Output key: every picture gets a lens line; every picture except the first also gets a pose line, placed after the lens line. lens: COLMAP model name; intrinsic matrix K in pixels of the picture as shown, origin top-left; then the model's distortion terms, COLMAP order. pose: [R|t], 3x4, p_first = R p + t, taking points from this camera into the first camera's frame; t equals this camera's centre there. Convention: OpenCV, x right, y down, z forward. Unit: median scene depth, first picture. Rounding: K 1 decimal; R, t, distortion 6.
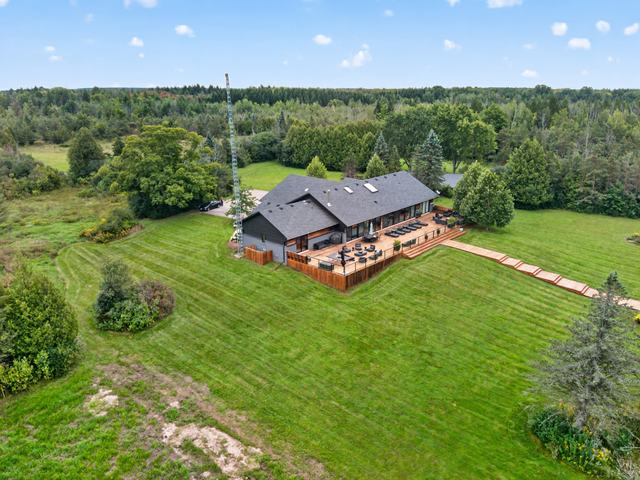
lens RADIAL K [[459.7, 0, 324.5], [0, 459.7, 226.1], [0, 0, 1]] dist [0.107063, -0.217909]
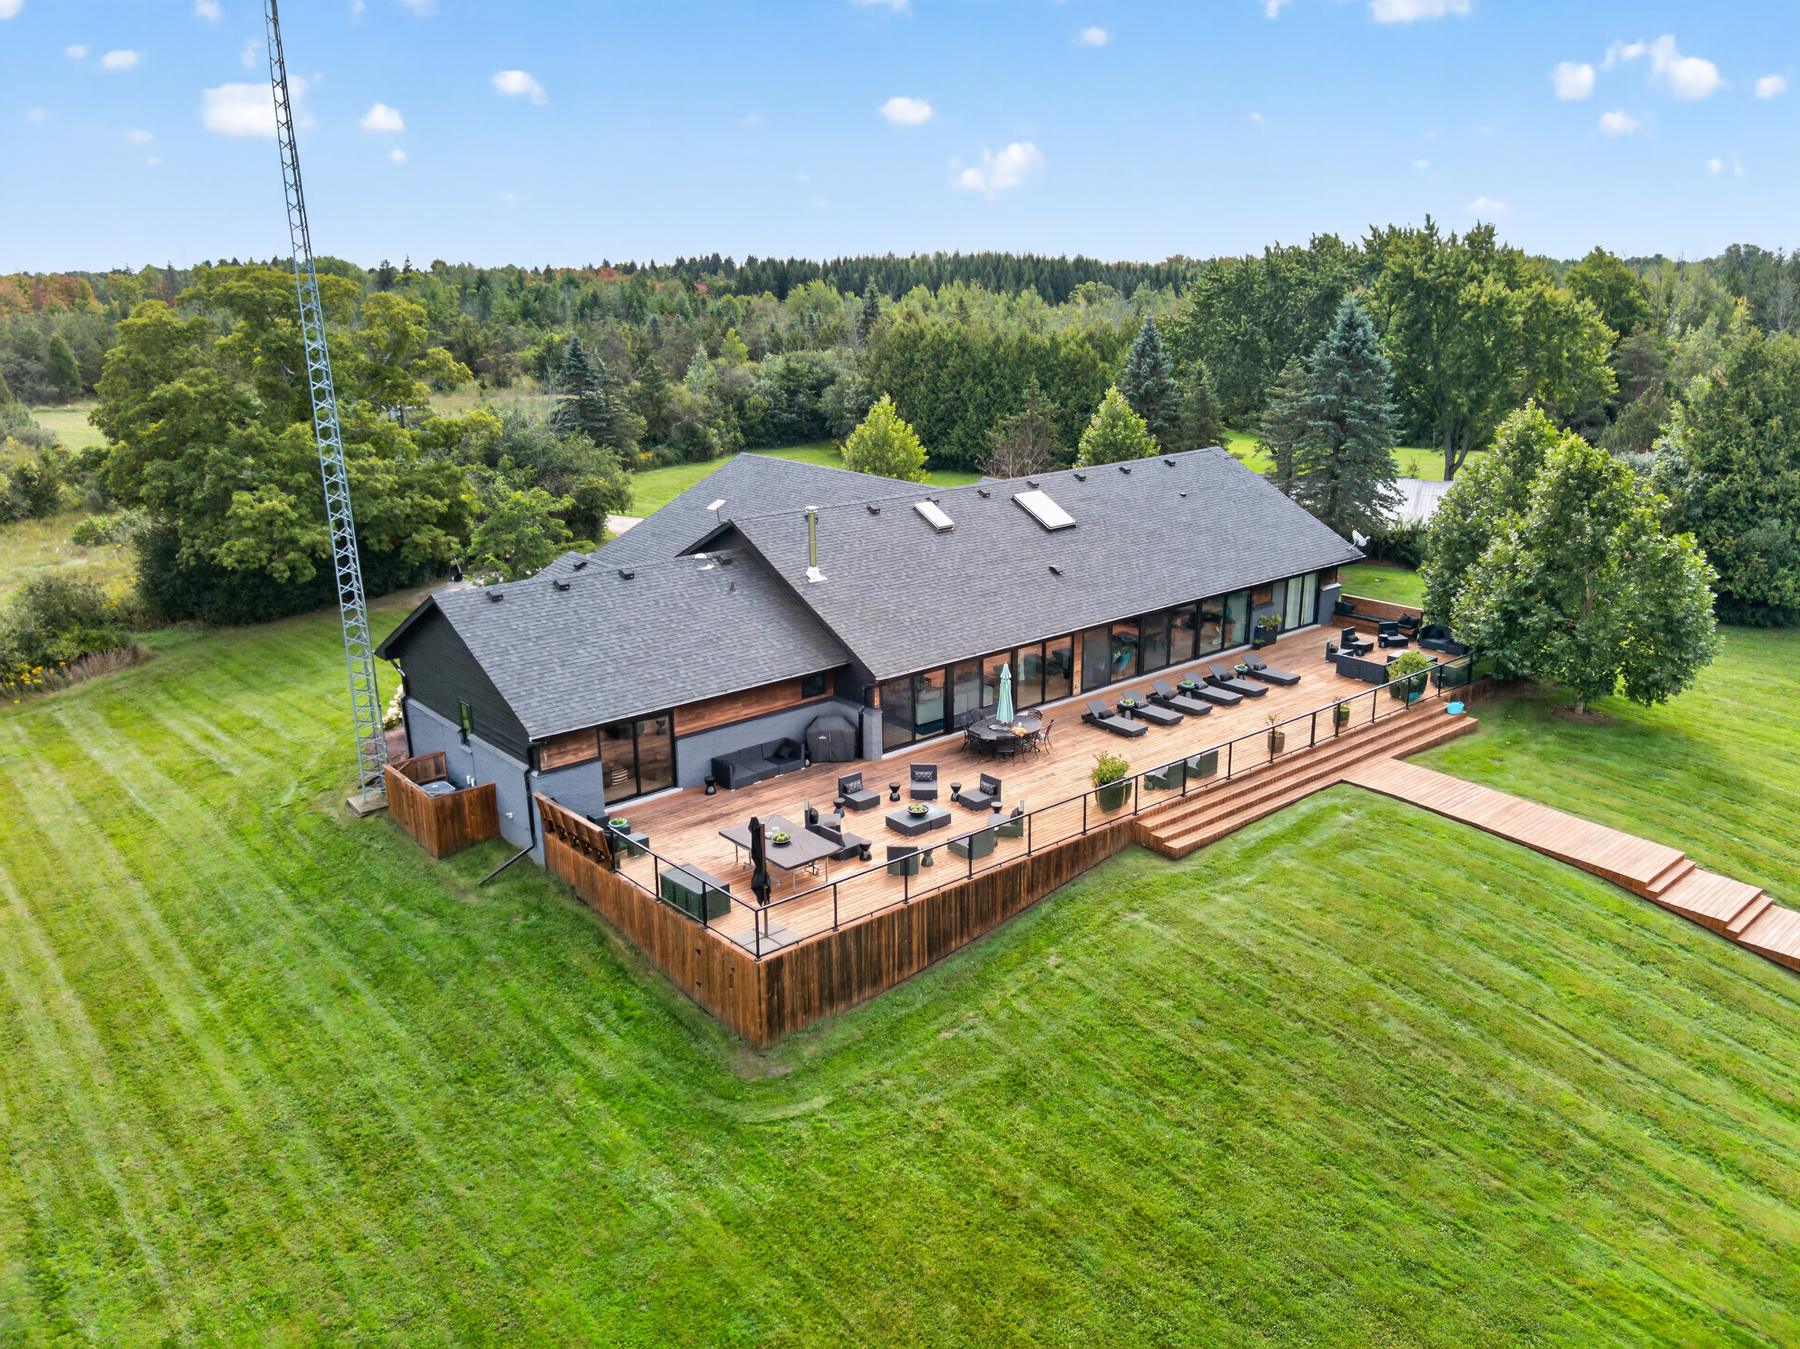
lens RADIAL K [[1292.9, 0, 912.8], [0, 1292.9, 635.4], [0, 0, 1]] dist [0.107063, -0.217909]
pose [[0.991888, 0.027162, -0.124175, 0.131063], [-0.029336, 0.999446, -0.015711, -0.010517], [0.123680, 0.019226, 0.992136, 0.400045]]
